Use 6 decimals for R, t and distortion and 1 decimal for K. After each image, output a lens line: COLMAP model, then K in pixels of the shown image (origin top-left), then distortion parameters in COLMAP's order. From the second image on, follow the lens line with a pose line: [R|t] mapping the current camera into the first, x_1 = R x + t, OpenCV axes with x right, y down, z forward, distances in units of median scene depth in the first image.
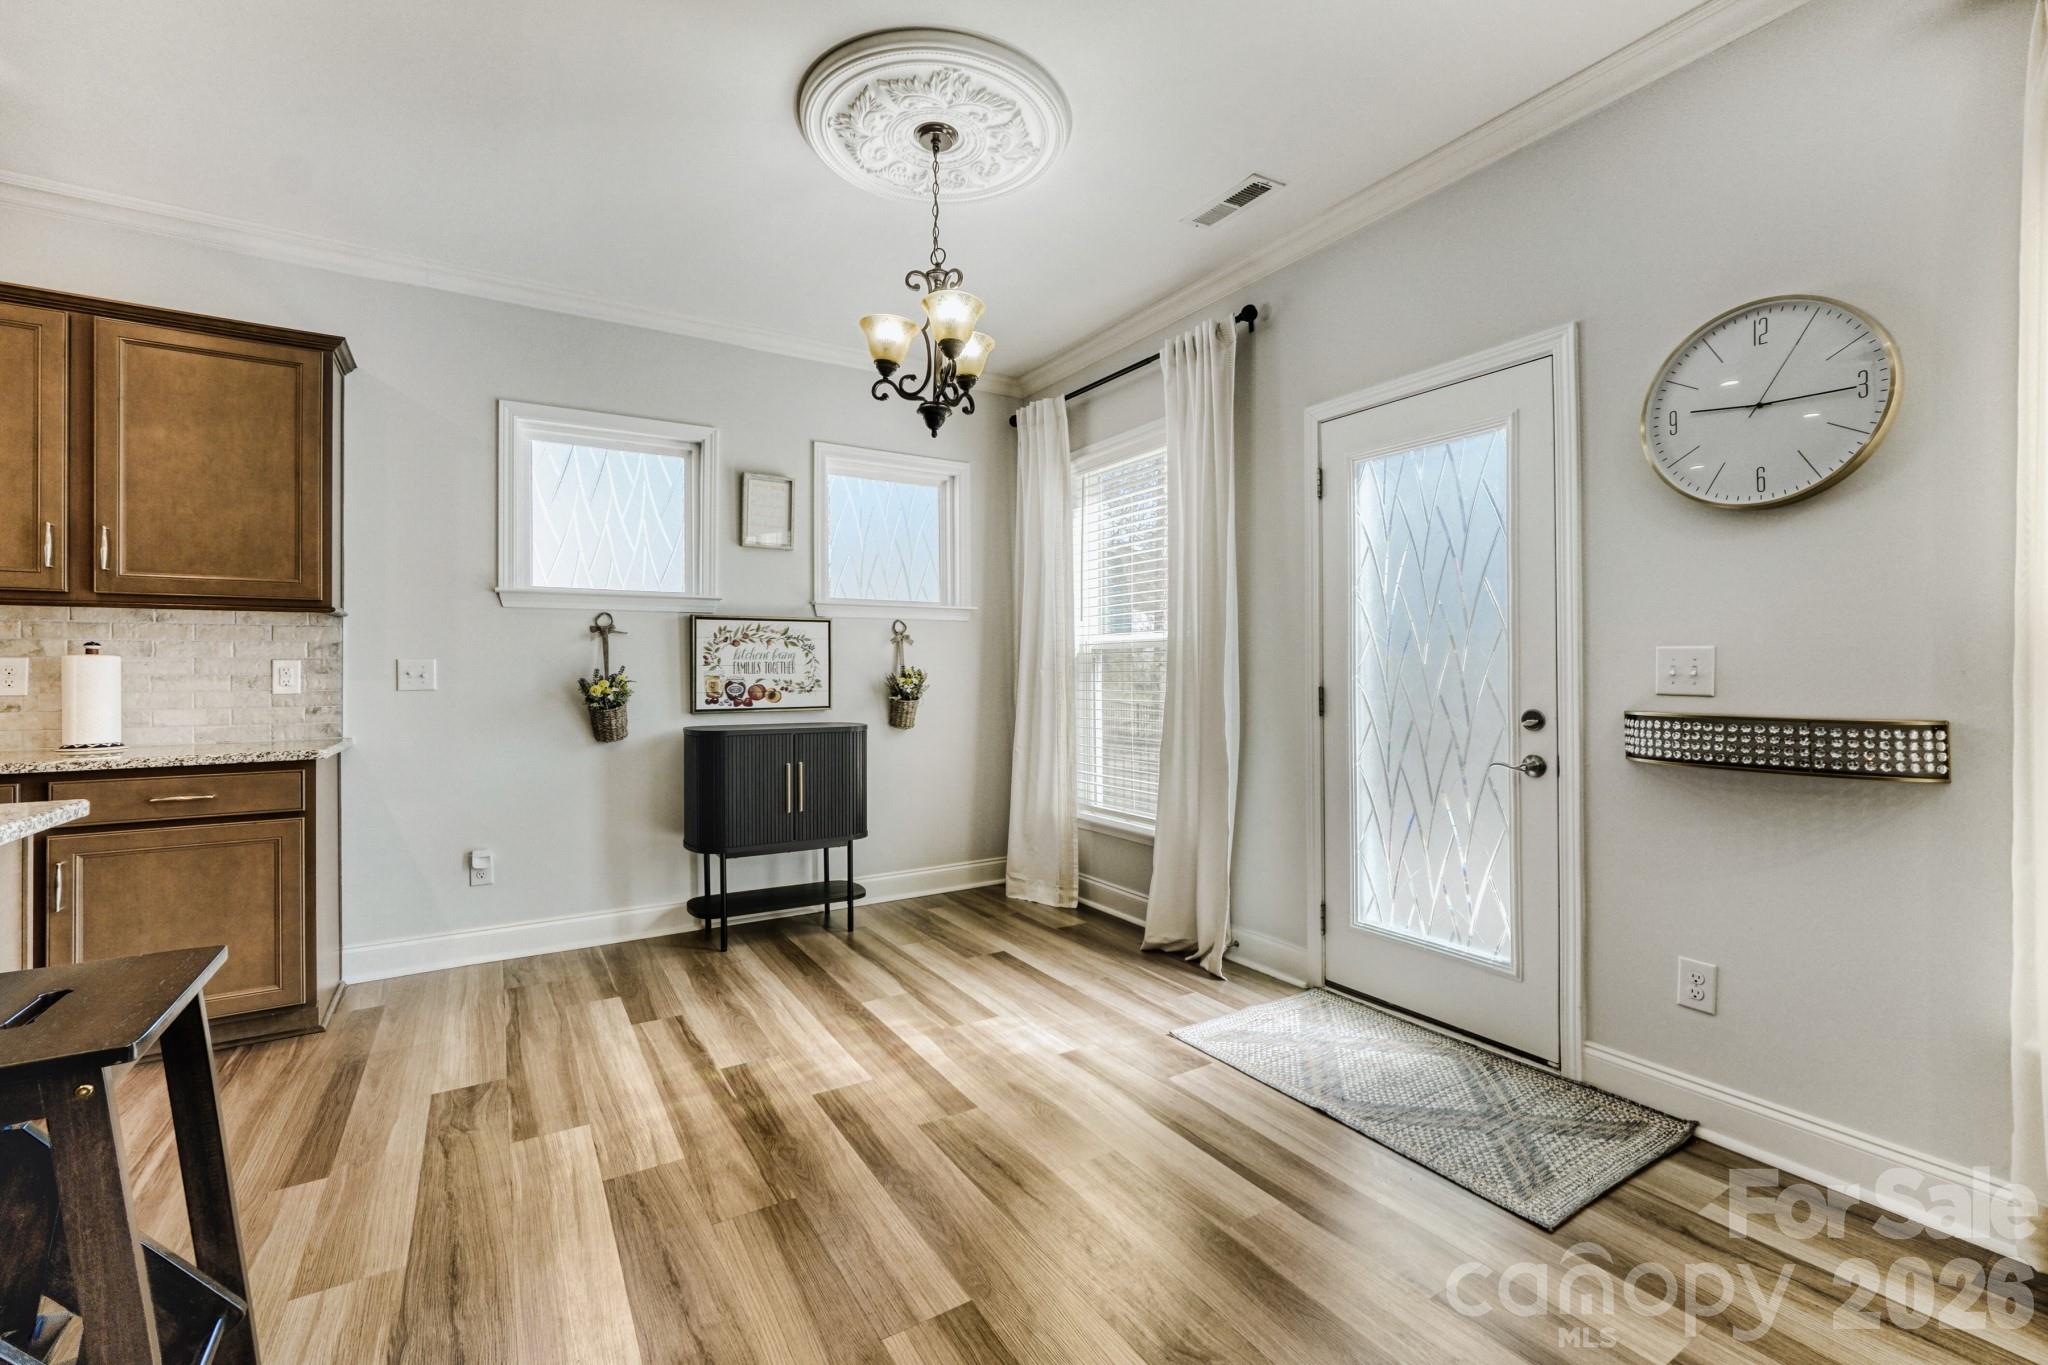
lens RADIAL K [[878.7, 0, 1093.4], [0, 878.7, 670.4], [0, 0, 1]] dist [-0.015574, 0.003719]
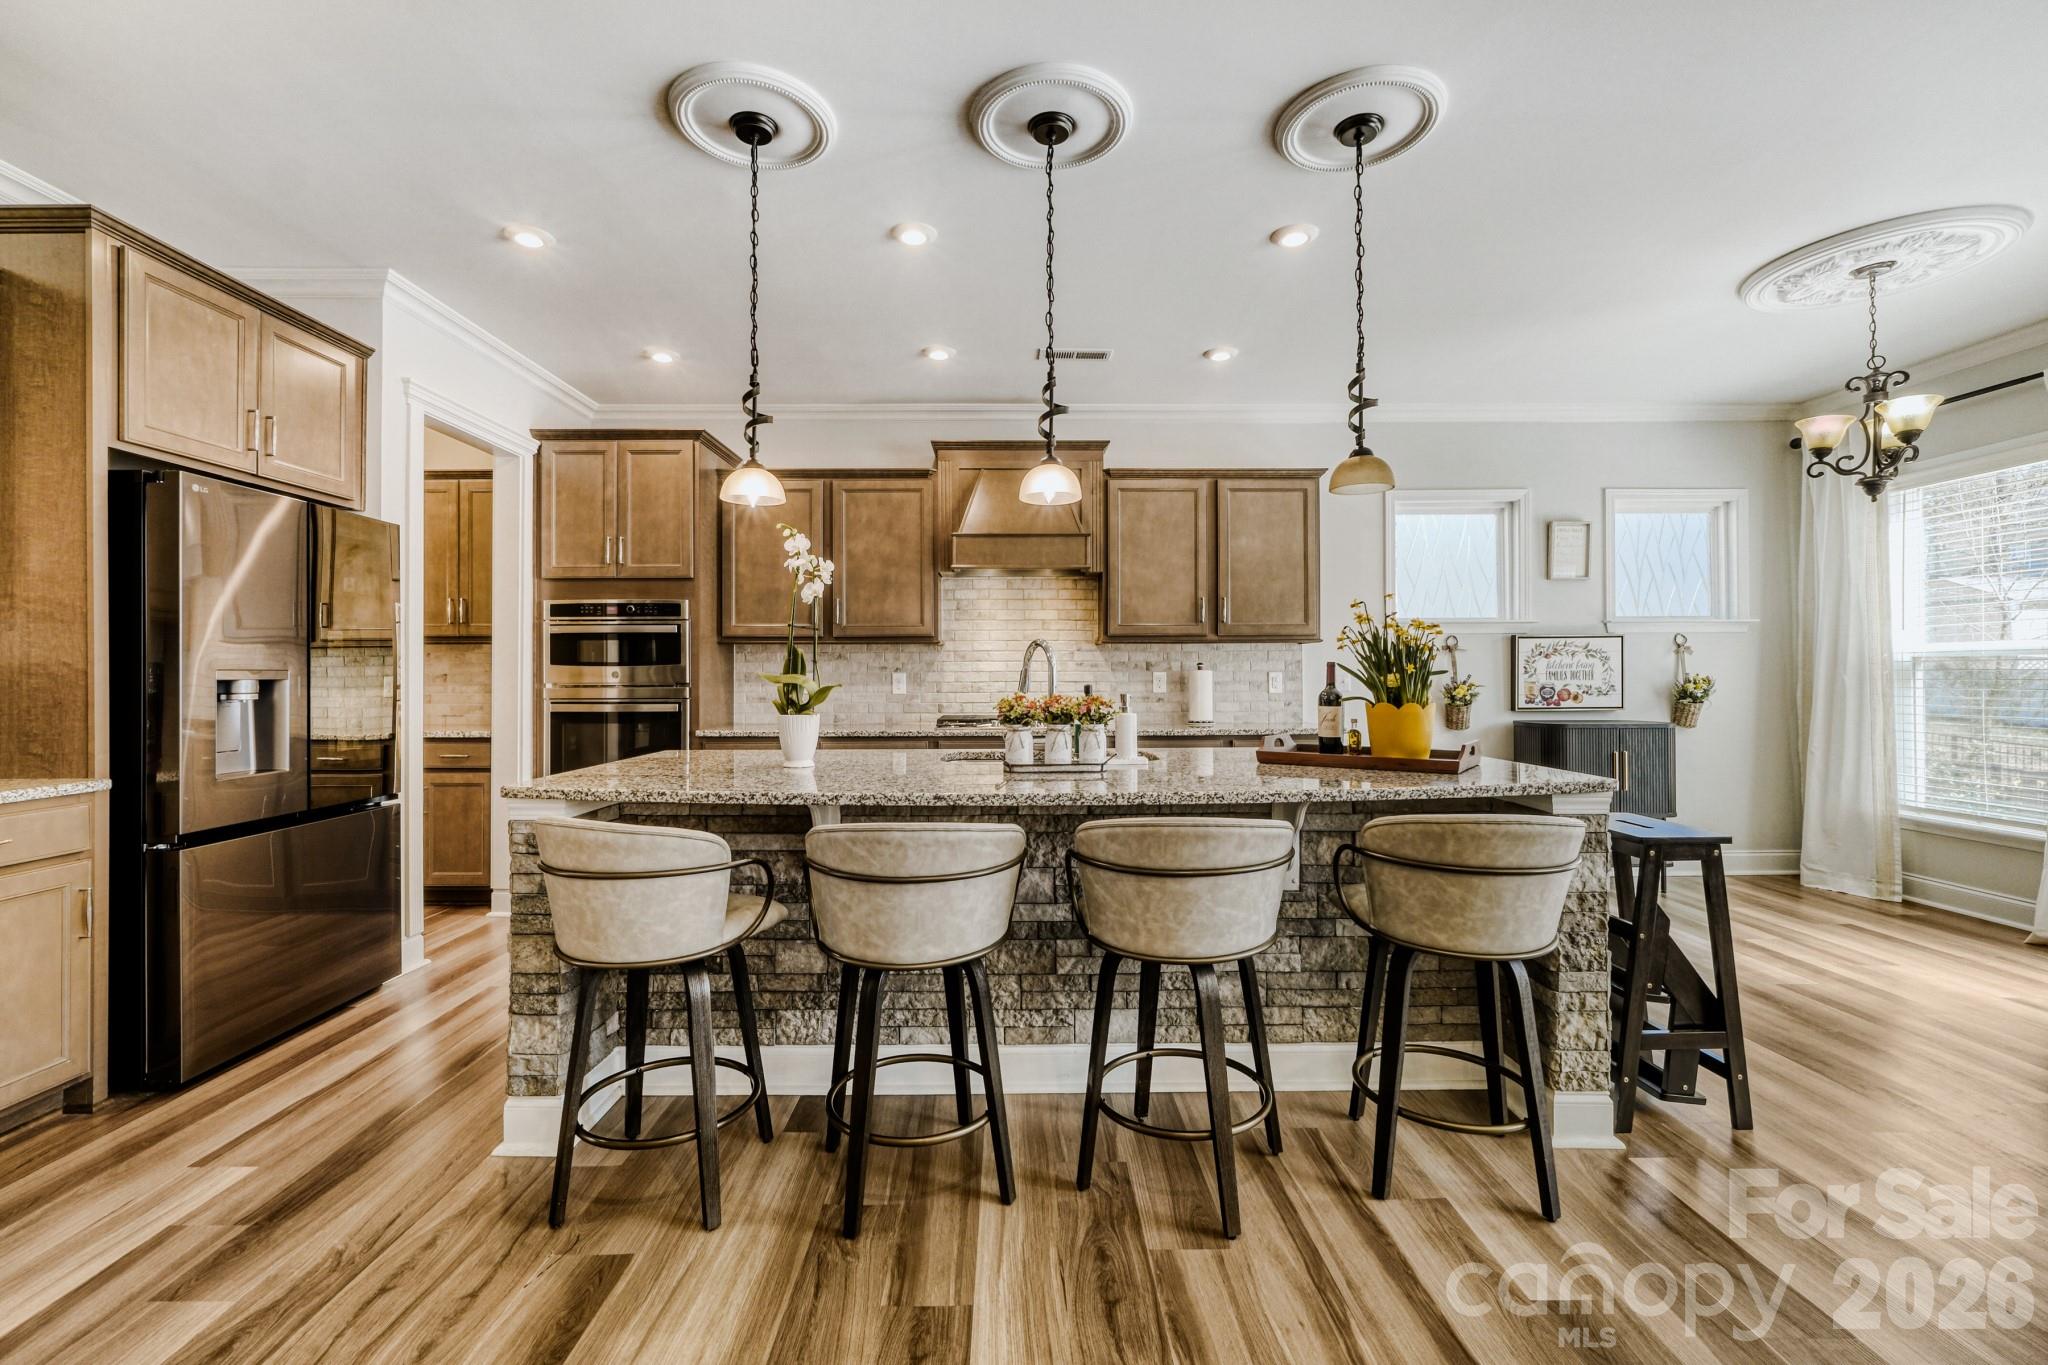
lens RADIAL K [[907.6, 0, 1011.6], [0, 907.6, 669.1], [0, 0, 1]] dist [-0.012465, 0.000479]
pose [[0.826722, -0.004445, -0.562594, -0.414054], [0.004049, 0.999990, -0.001950, -0.017159], [0.562597, -0.000666, 0.826731, -0.690821]]
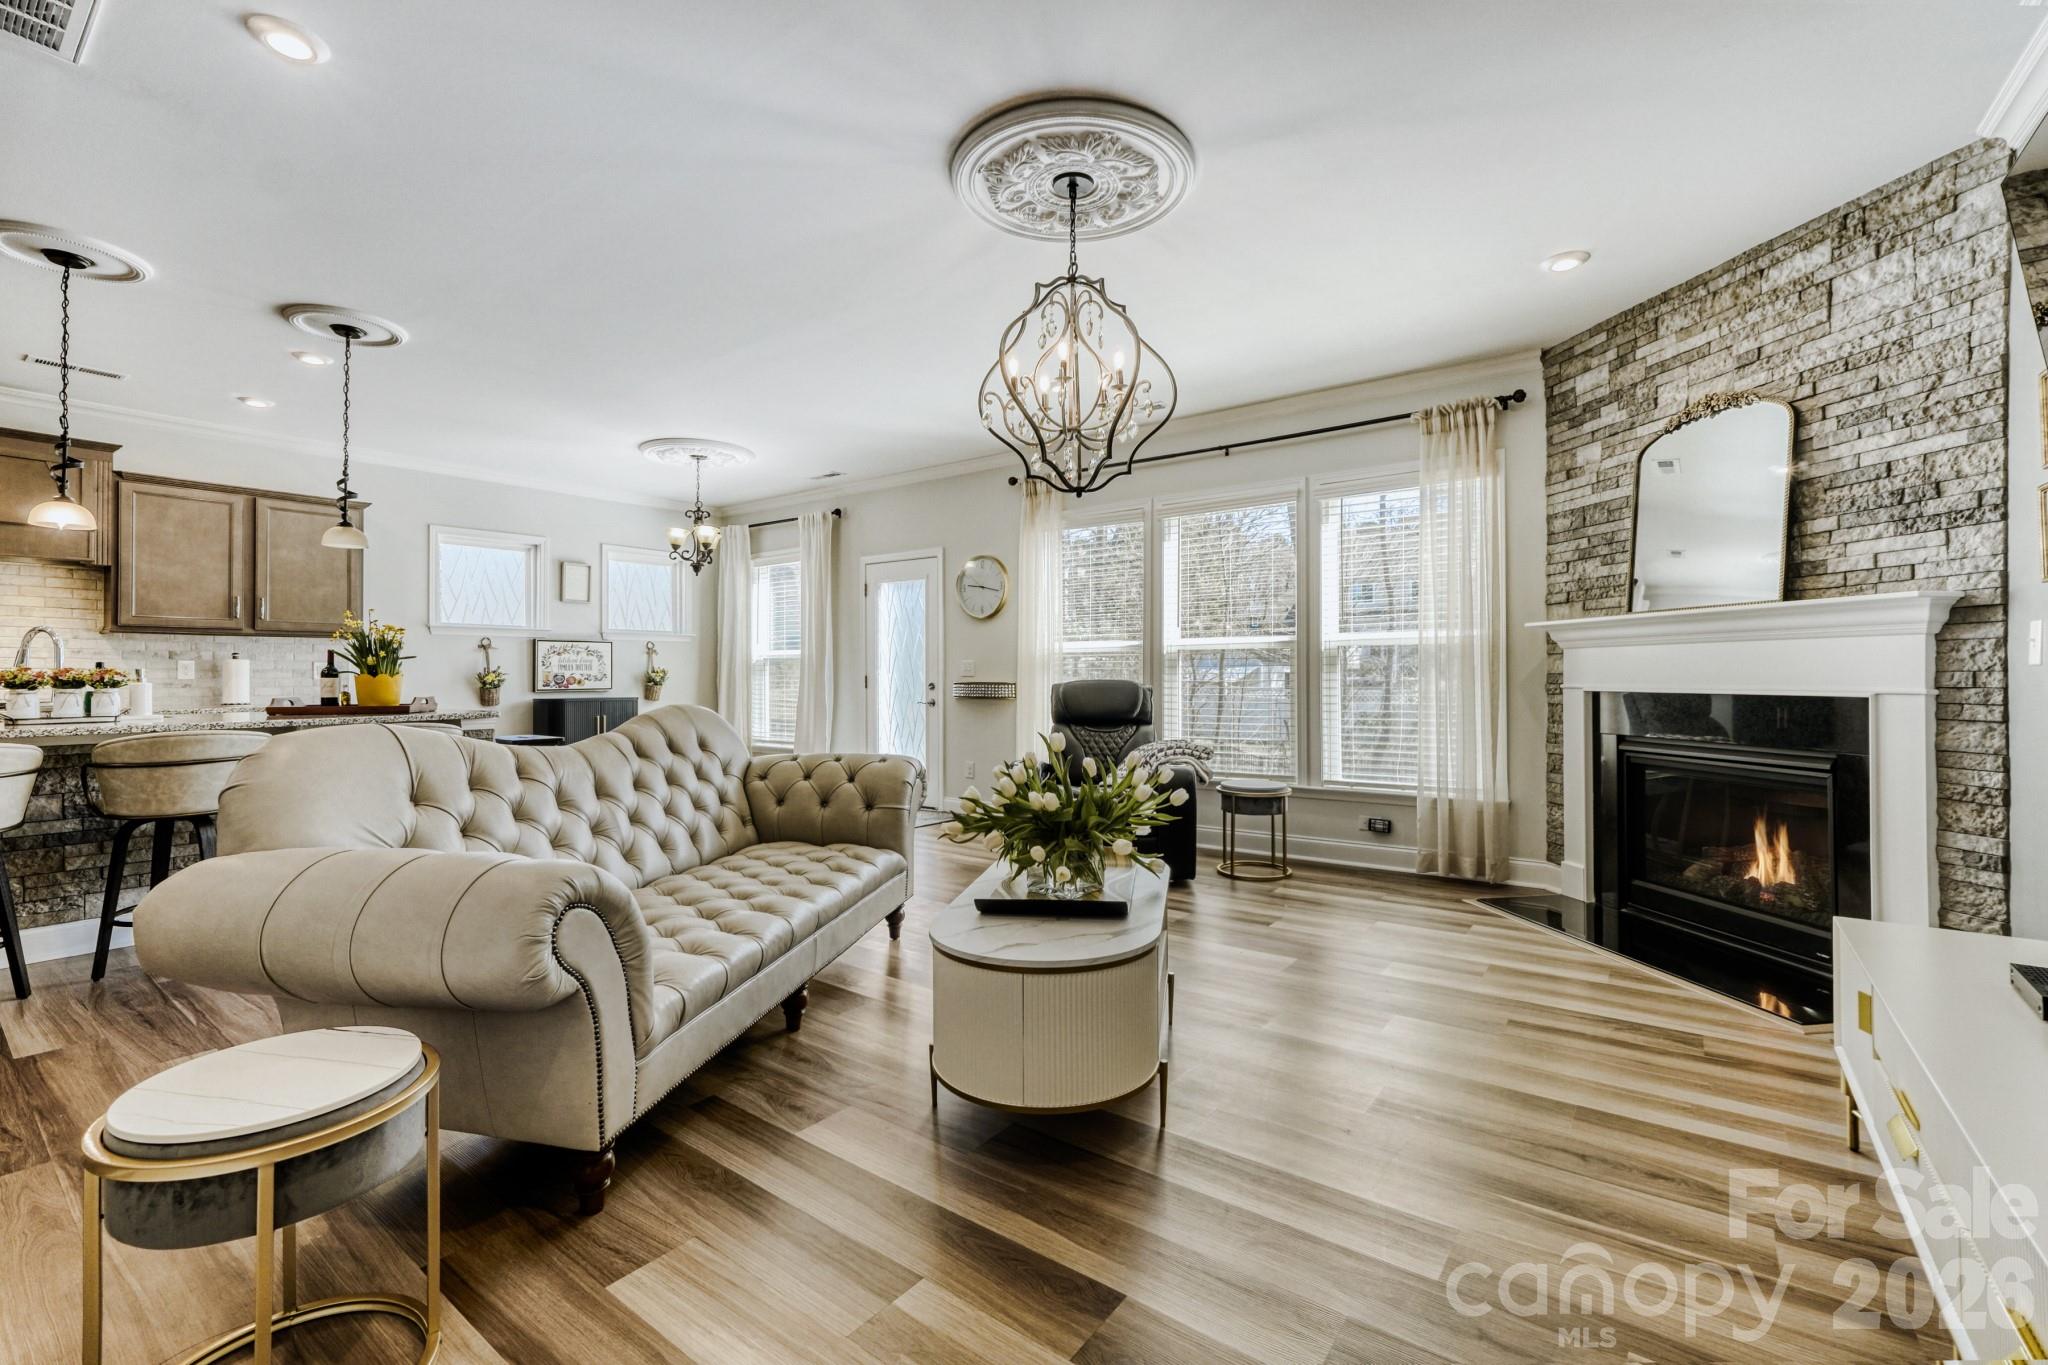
lens RADIAL K [[878.7, 0, 1093.4], [0, 878.7, 670.4], [0, 0, 1]] dist [-0.015574, 0.003719]
pose [[0.936241, 0.001991, 0.351352, 0.001600], [-0.000285, 0.999988, -0.004909, 0.016377], [-0.351358, 0.004496, 0.936231, -1.499217]]
